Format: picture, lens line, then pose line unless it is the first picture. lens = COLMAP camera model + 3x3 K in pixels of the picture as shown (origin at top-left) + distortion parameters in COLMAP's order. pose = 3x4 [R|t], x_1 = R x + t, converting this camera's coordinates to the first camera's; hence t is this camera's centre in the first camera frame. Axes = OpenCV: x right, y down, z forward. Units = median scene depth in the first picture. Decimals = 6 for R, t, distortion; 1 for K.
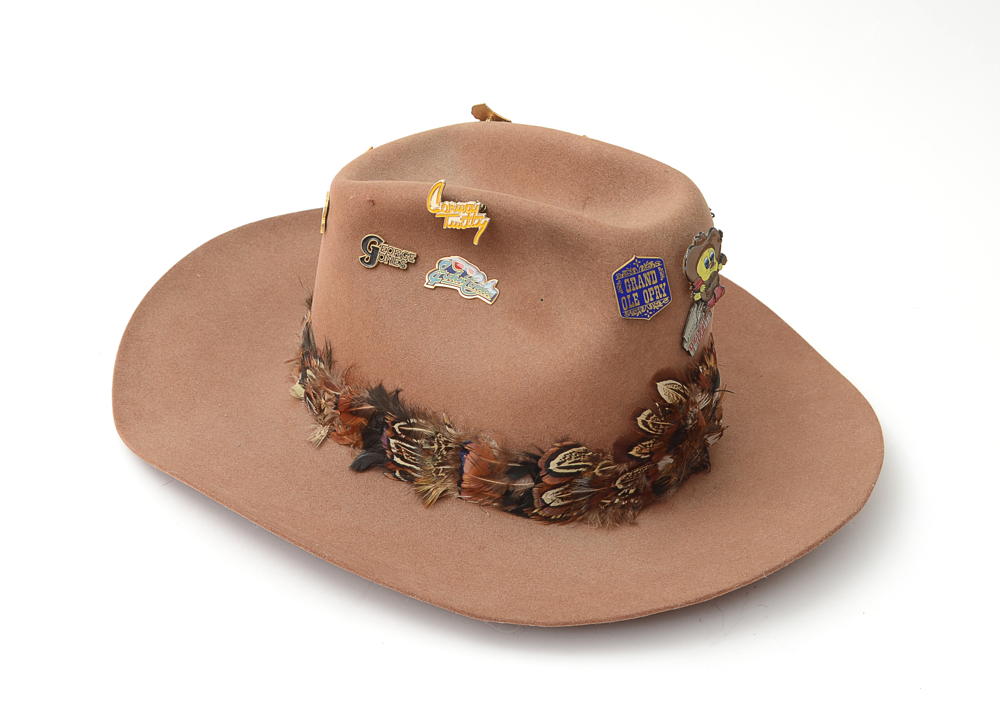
lens RADIAL K [[1930.0, 0, 500.0], [0, 1930.0, 356.9], [0, 0, 1]] dist [-0.006371, 0.000000]
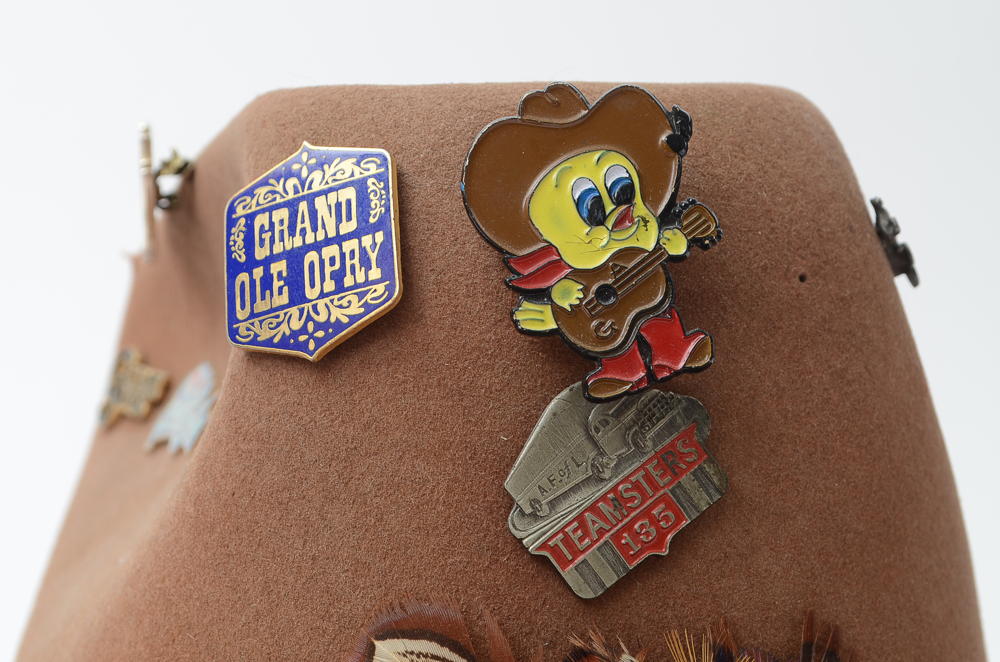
lens RADIAL K [[2042.4, 0, 501.8], [0, 2042.4, 333.8], [0, 0, 1]] dist [-0.039093, 0.000000]
pose [[0.684758, -0.108480, -0.720652, 0.306814], [-0.311284, 0.850577, -0.423818, 0.093044], [0.658945, 0.514540, 0.548671, 0.856715]]
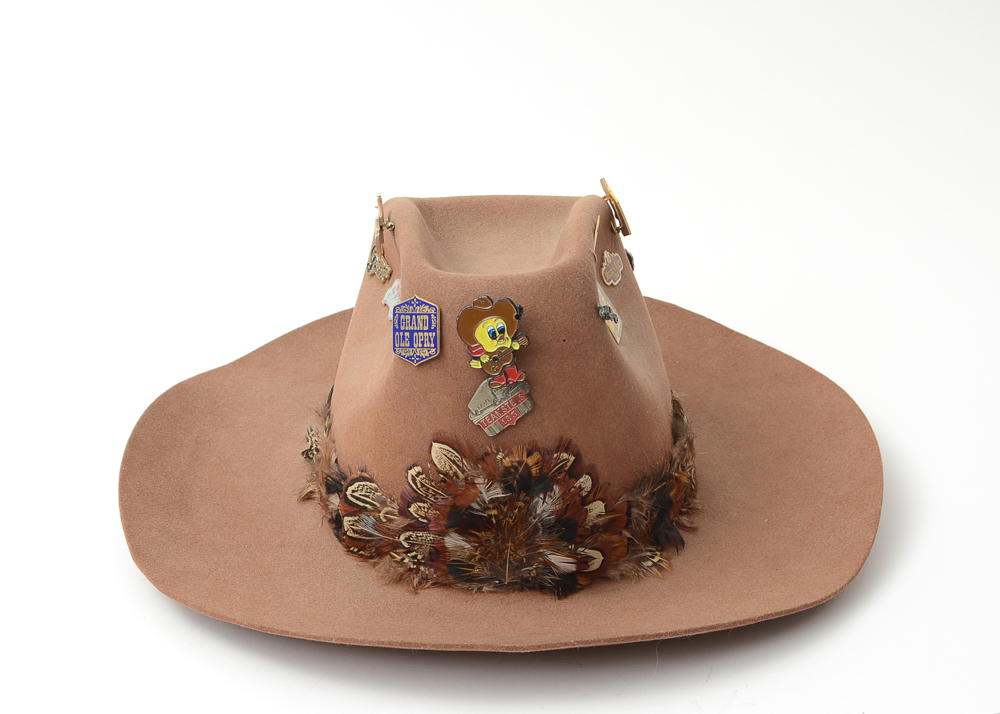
lens RADIAL K [[2372.1, 0, 499.7], [0, 2372.1, 356.8], [0, 0, 1]] dist [-0.058893, 0.000000]
pose [[0.543310, 0.253558, -0.800326, 1.045672], [-0.377733, 0.925187, 0.036688, -0.082555], [0.749754, 0.282377, 0.598441, 0.323459]]
